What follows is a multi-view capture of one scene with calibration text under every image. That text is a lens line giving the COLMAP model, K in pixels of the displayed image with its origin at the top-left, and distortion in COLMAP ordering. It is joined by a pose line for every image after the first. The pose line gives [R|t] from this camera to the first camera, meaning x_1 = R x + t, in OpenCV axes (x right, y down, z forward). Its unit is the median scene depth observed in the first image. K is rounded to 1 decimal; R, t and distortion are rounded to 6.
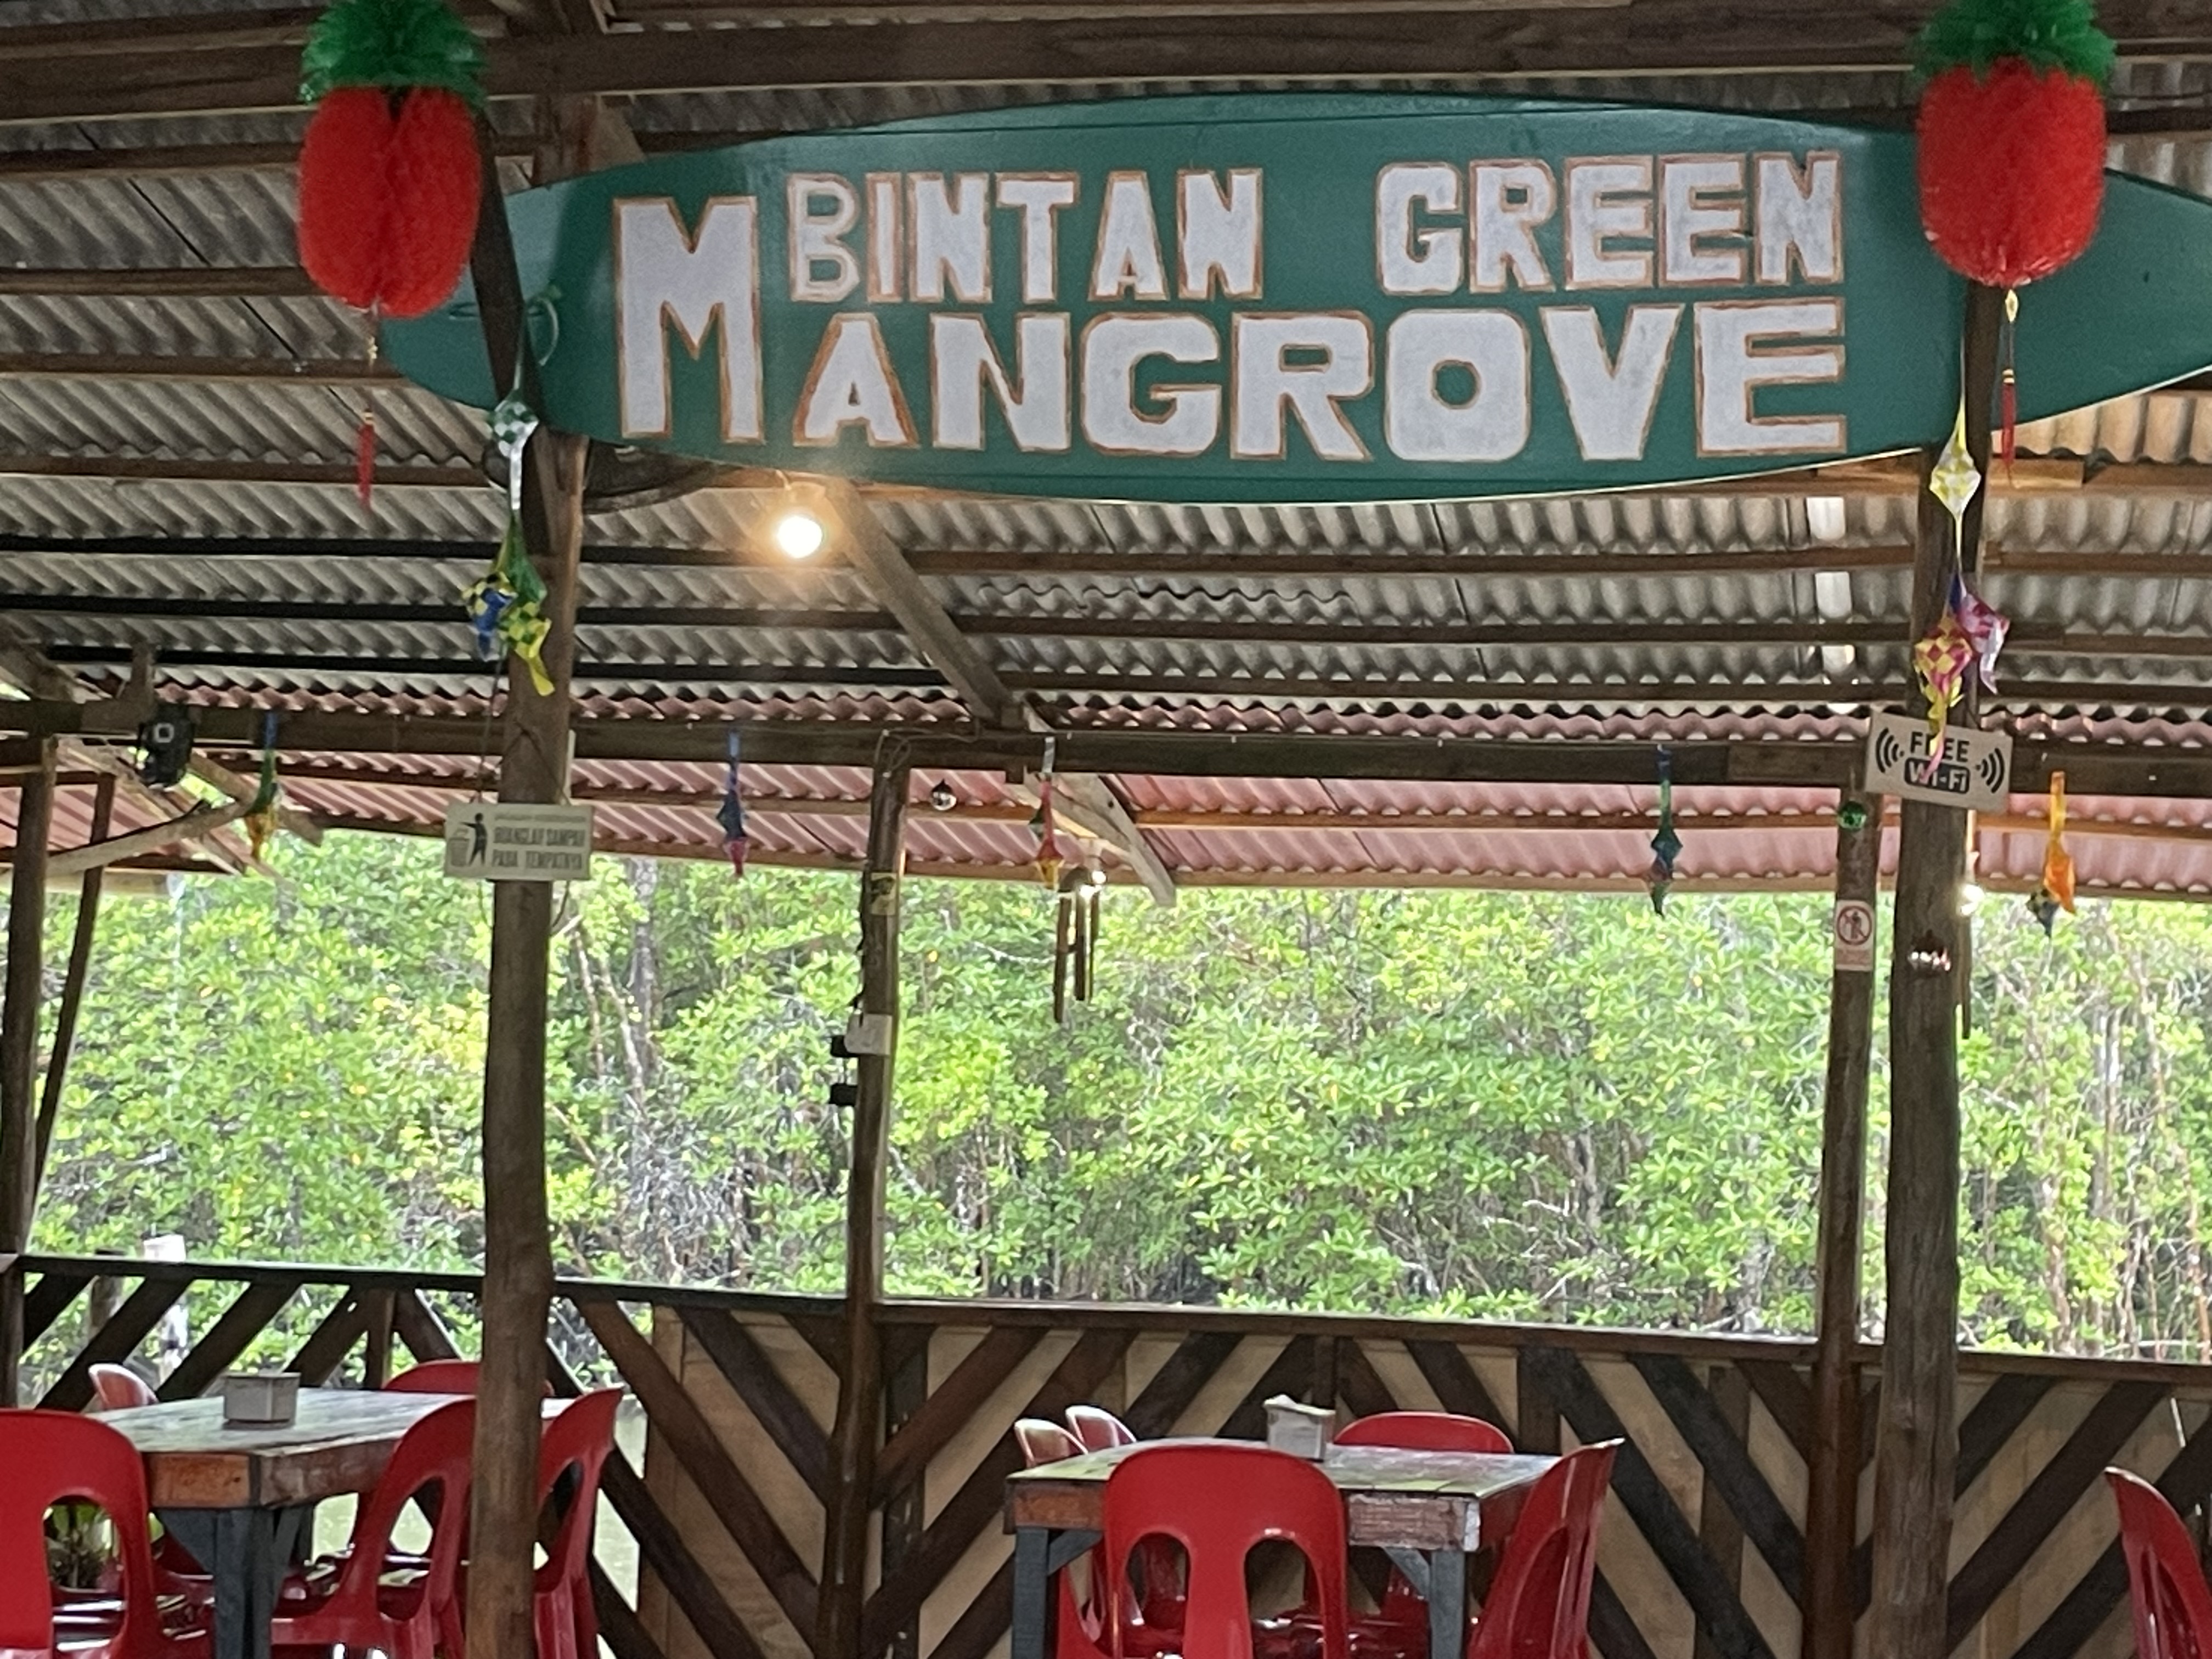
lens RADIAL K [[4520.4, 0, 1107.0], [0, 4520.4, 828.9], [0, 0, 1]] dist [-0.052477, 0.000000]
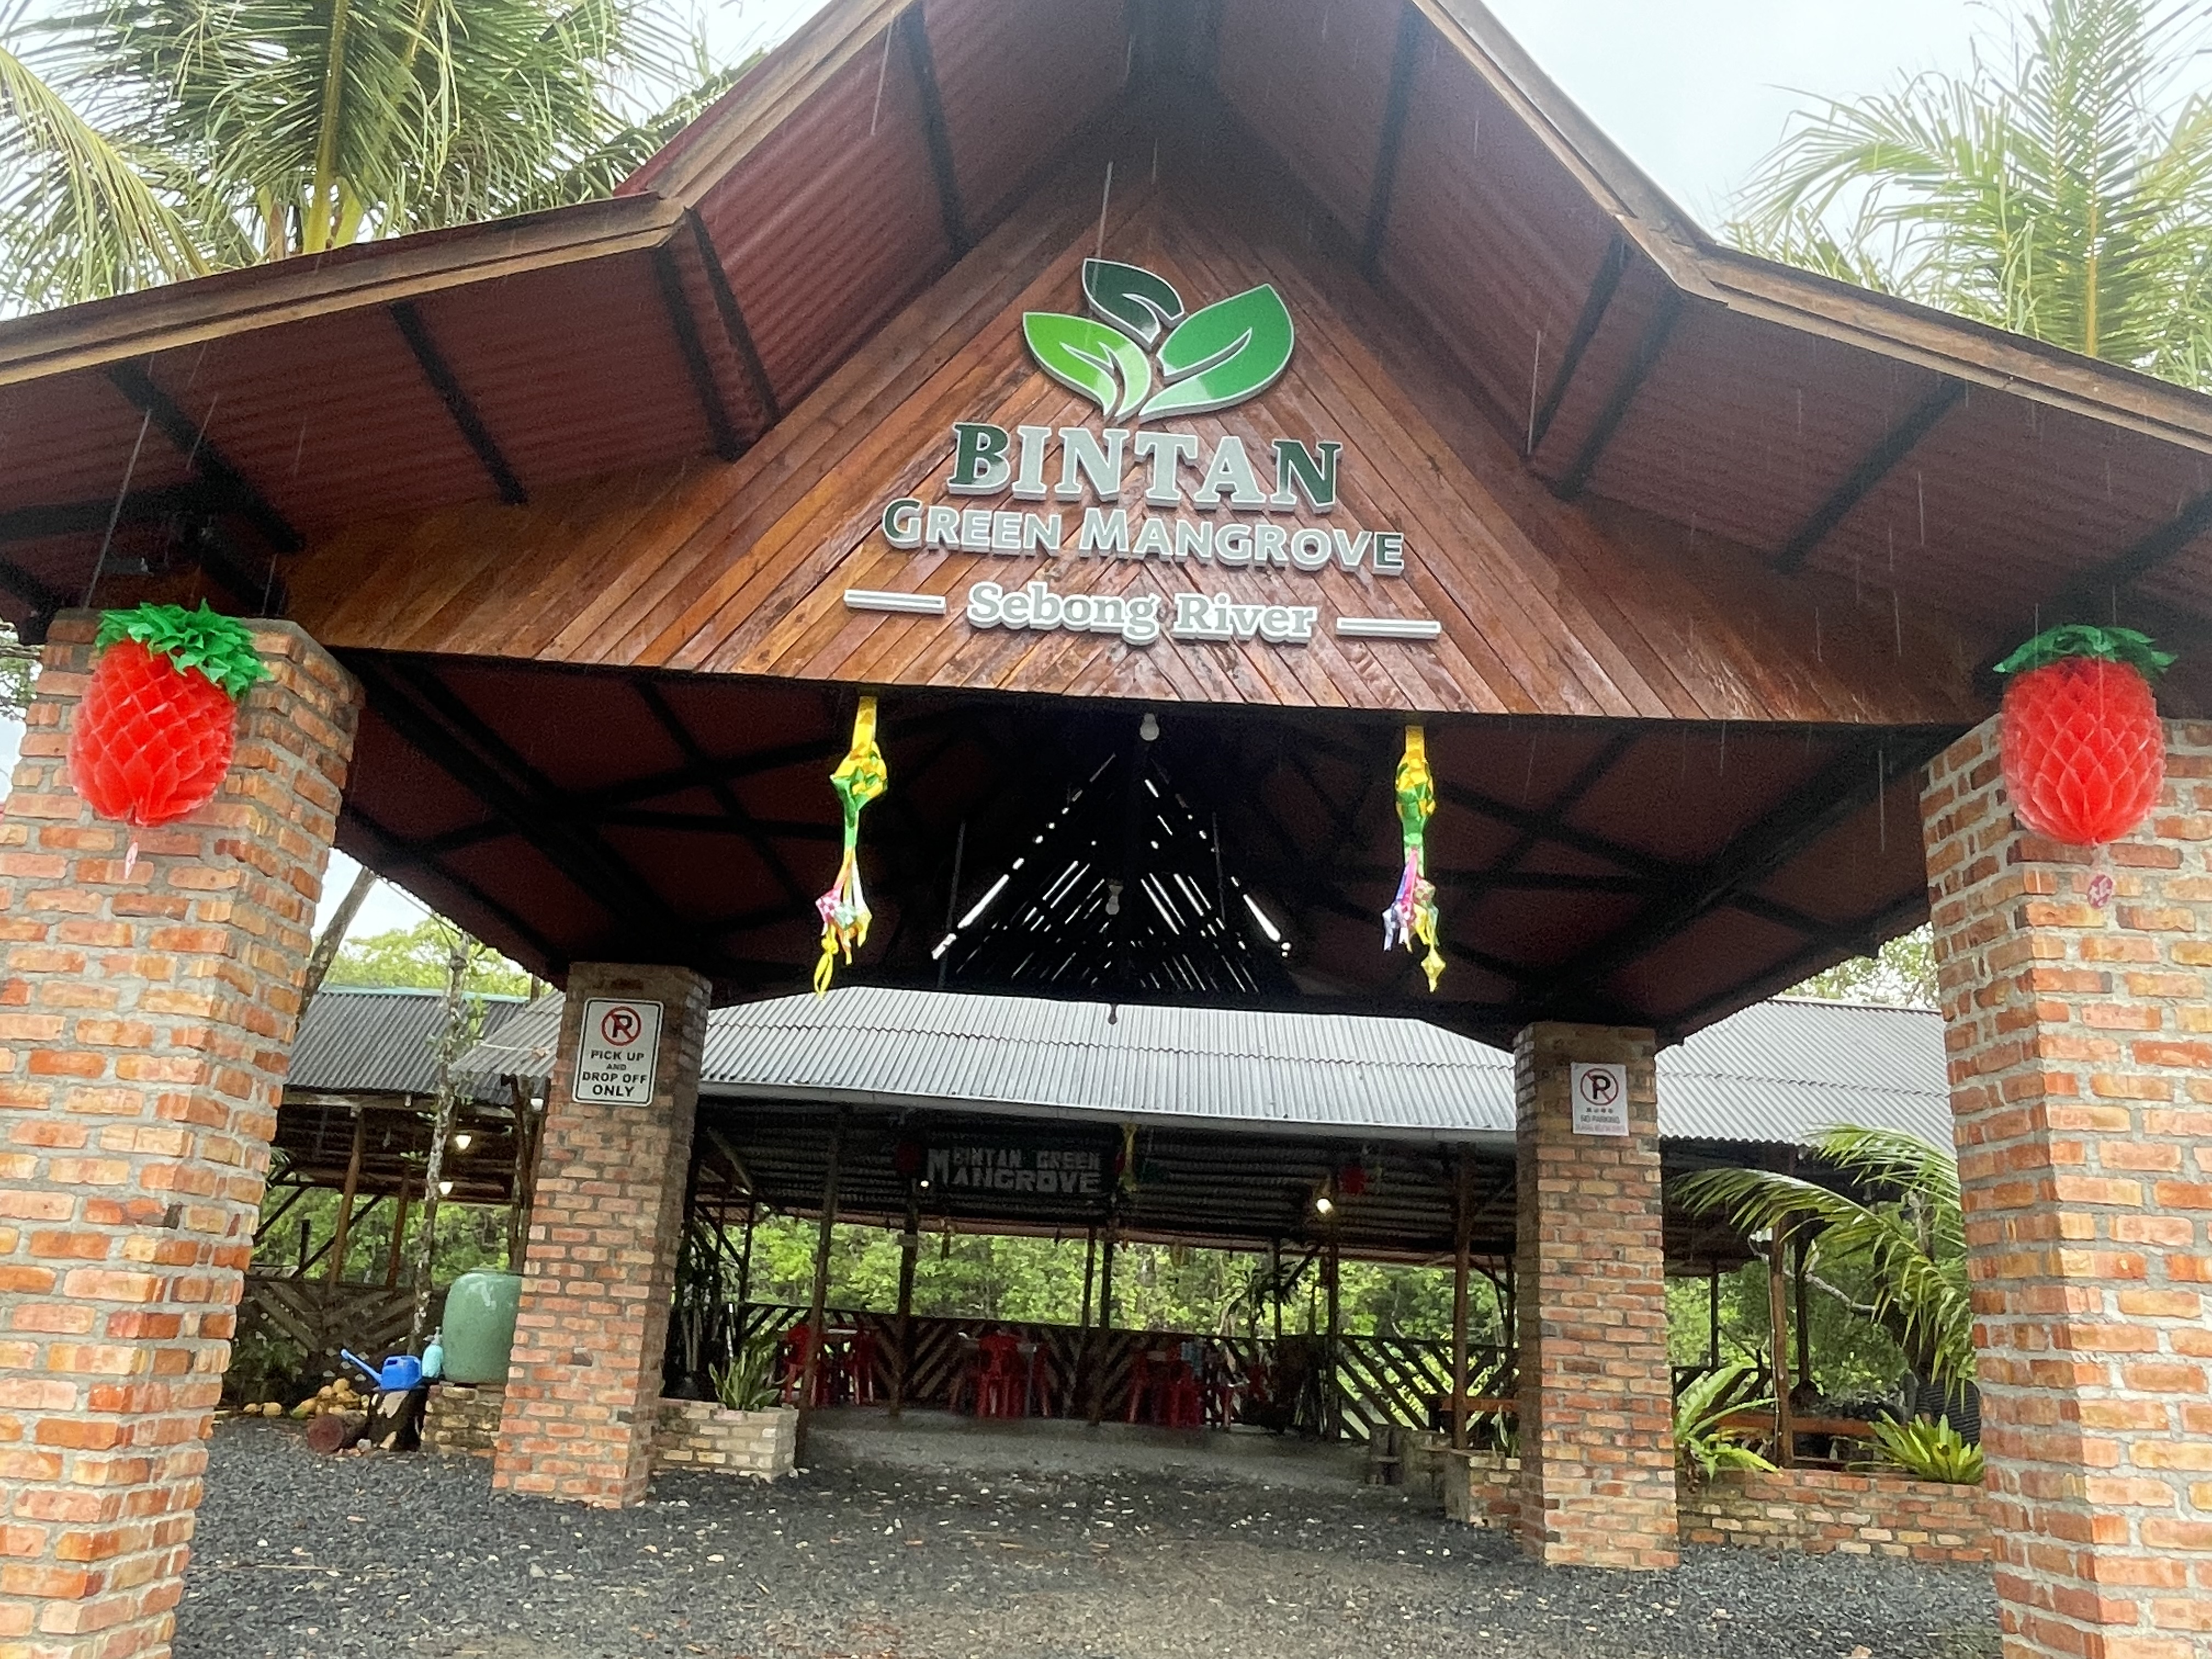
lens RADIAL K [[1686.3, 0, 1106.7], [0, 1686.3, 834.1], [0, 0, 1]] dist [-0.005746, -0.000436]
pose [[0.980860, 0.069787, 0.181779, -0.209319], [-0.033794, 0.980412, -0.194039, -0.071171], [-0.191760, 0.184182, 0.964005, -1.010793]]
